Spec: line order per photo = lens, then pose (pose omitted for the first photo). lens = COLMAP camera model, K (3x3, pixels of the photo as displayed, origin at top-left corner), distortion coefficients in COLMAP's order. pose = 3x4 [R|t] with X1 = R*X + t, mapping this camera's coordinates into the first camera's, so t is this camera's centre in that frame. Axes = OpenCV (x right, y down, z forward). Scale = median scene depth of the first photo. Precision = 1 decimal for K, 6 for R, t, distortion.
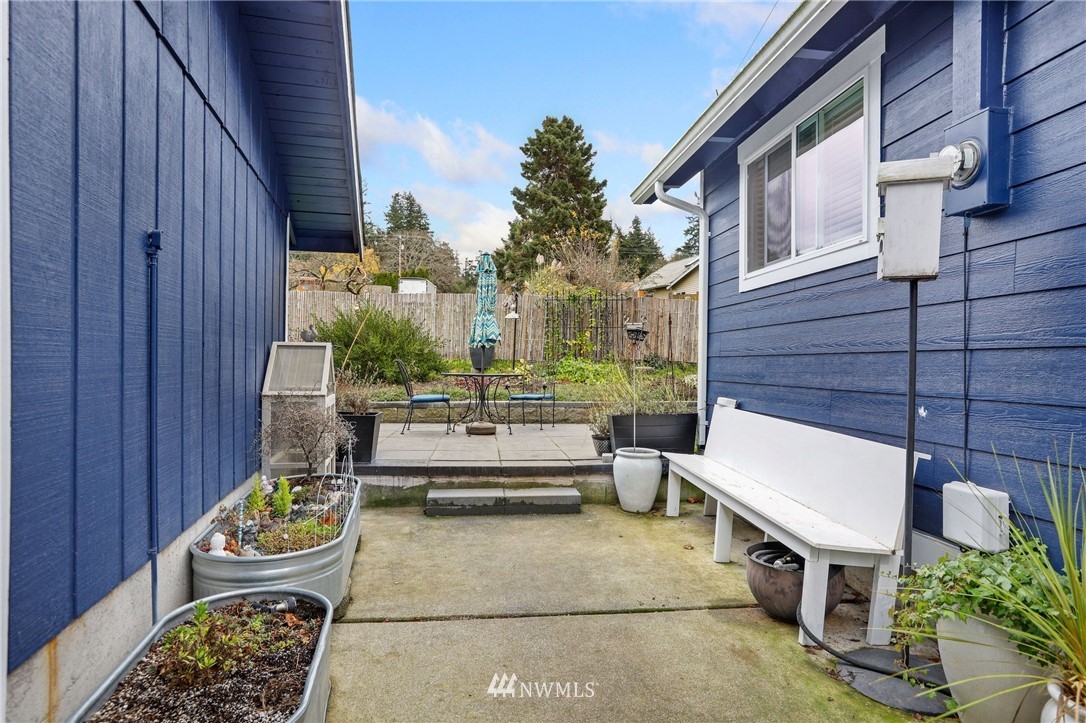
lens RADIAL K [[717.3, 0, 546.4], [0, 717.3, 361.9], [0, 0, 1]] dist [-0.039250, 0.008910]
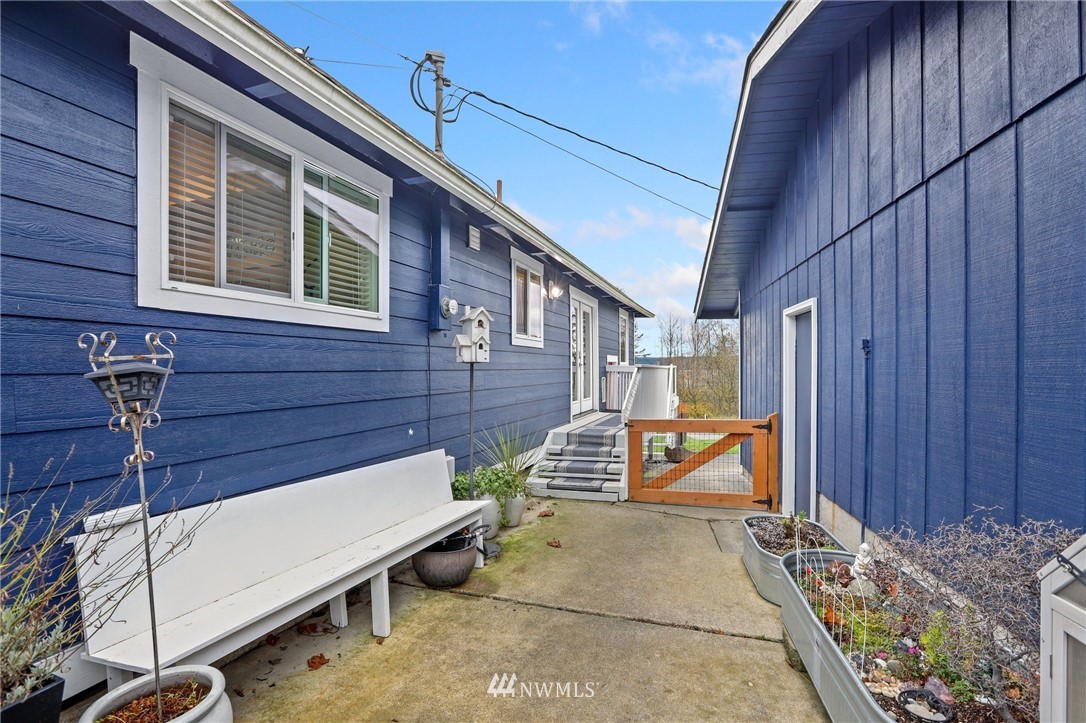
lens RADIAL K [[498.9, 0, 548.9], [0, 498.9, 372.3], [0, 0, 1]] dist [-0.038271, 0.009651]
pose [[-0.910002, -0.009620, 0.414492, -0.123346], [-0.008259, 0.999953, 0.005076, -0.036953], [-0.414521, 0.001196, -0.910039, 0.879850]]
